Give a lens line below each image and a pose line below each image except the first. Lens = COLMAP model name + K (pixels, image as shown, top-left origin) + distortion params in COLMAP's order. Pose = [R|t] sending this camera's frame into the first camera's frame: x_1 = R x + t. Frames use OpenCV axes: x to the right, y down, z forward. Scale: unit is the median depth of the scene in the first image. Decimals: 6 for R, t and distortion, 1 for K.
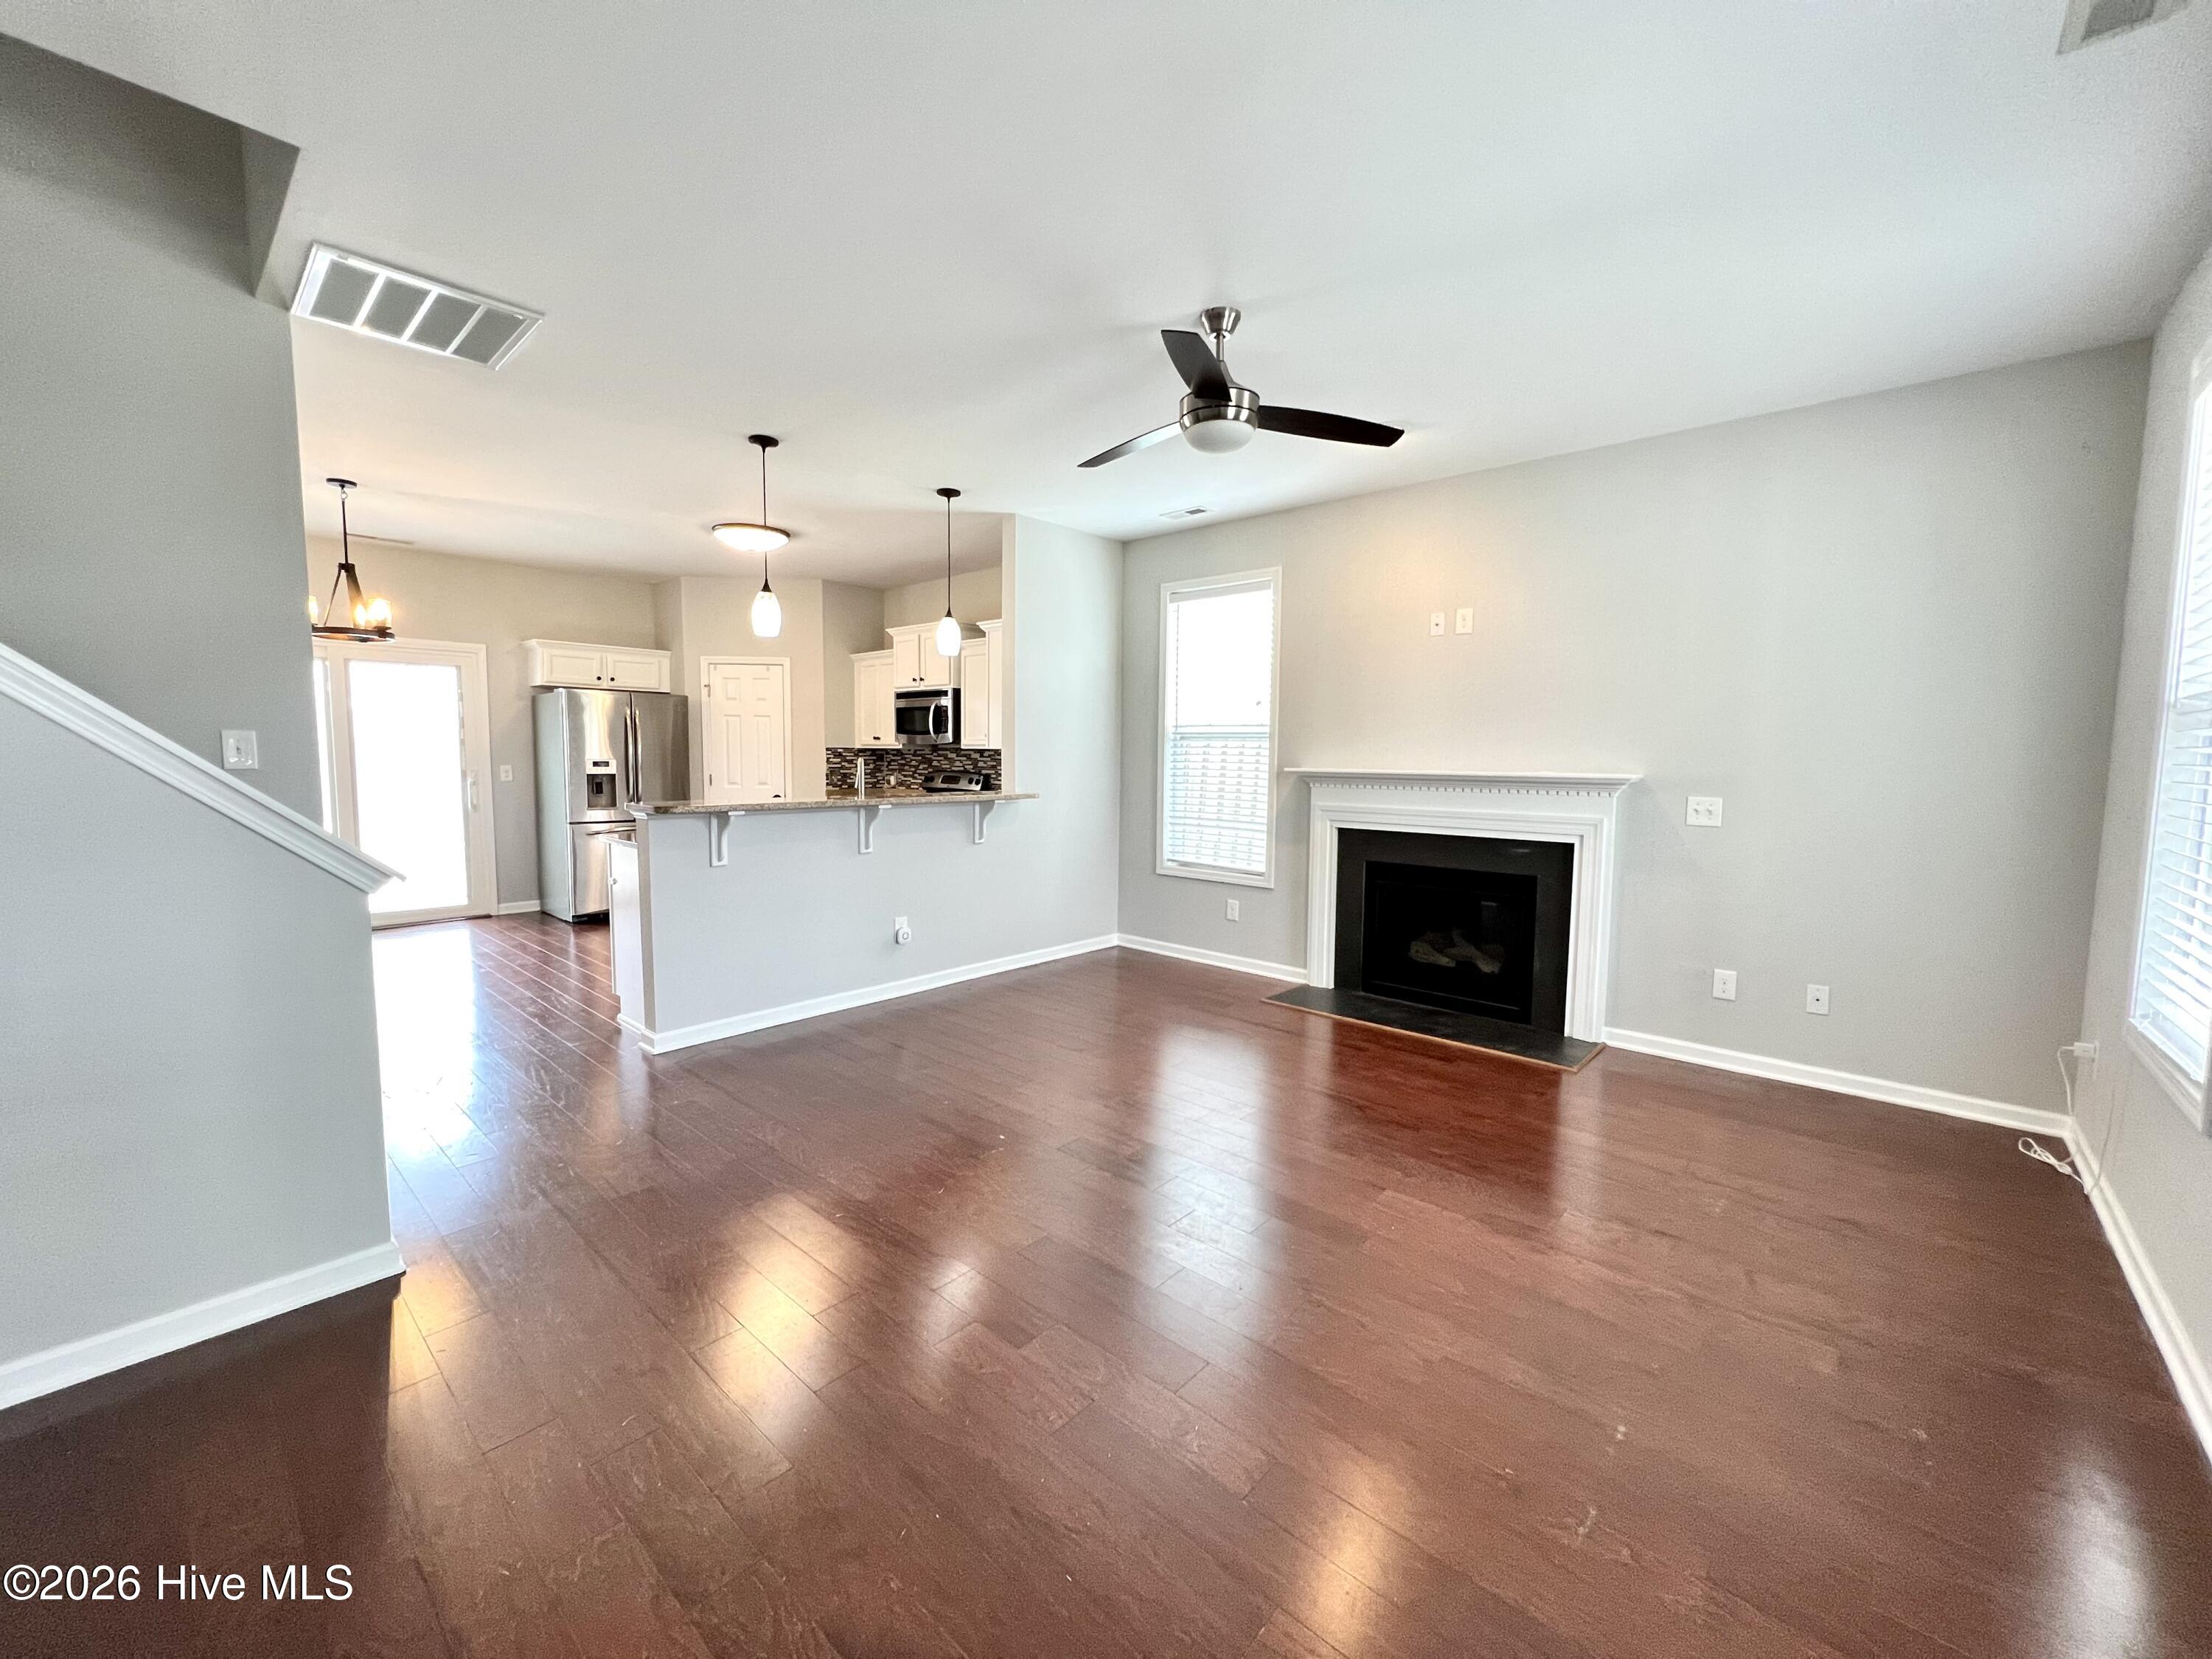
lens RADIAL K [[876.5, 0, 1101.3], [0, 876.5, 820.1], [0, 0, 1]] dist [-0.001331, -0.000058]
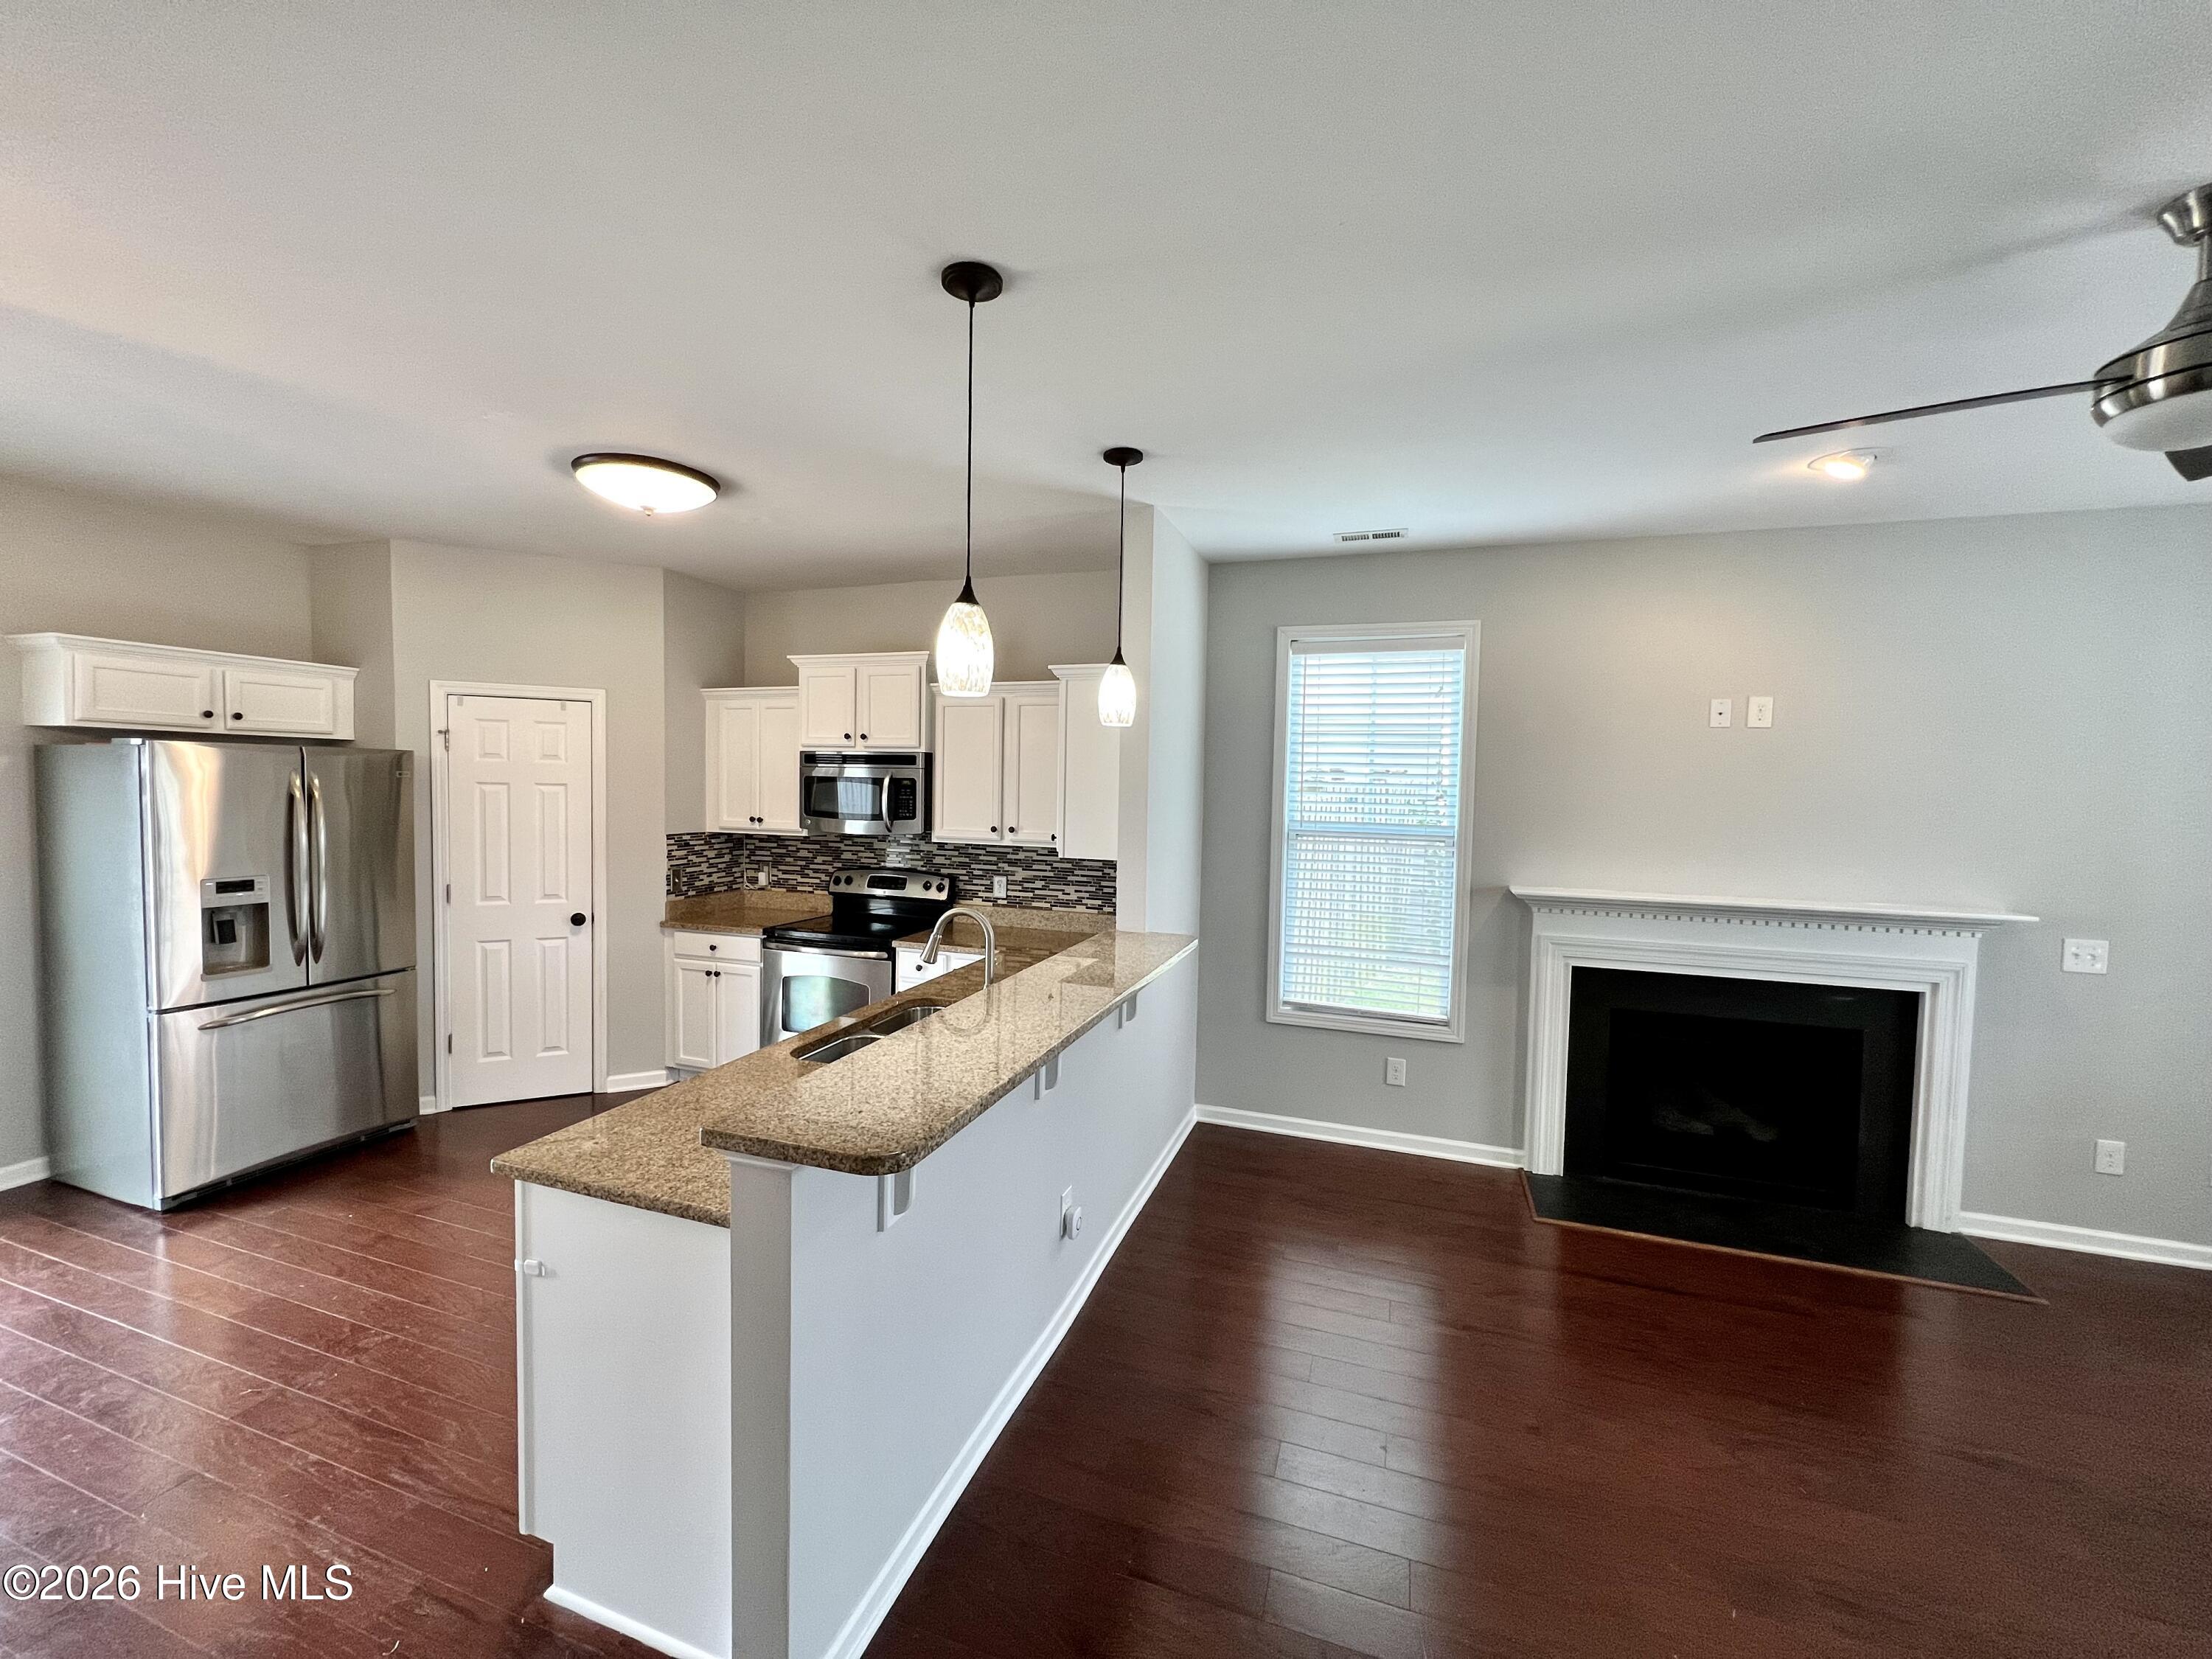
lens RADIAL K [[880.7, 0, 1100.3], [0, 880.7, 823.0], [0, 0, 1]] dist [-0.002331, -0.000102]
pose [[0.921578, -0.009915, 0.388066, -0.346822], [0.019008, 0.999627, -0.019601, -0.092552], [-0.387726, 0.025440, 0.921423, 0.377228]]
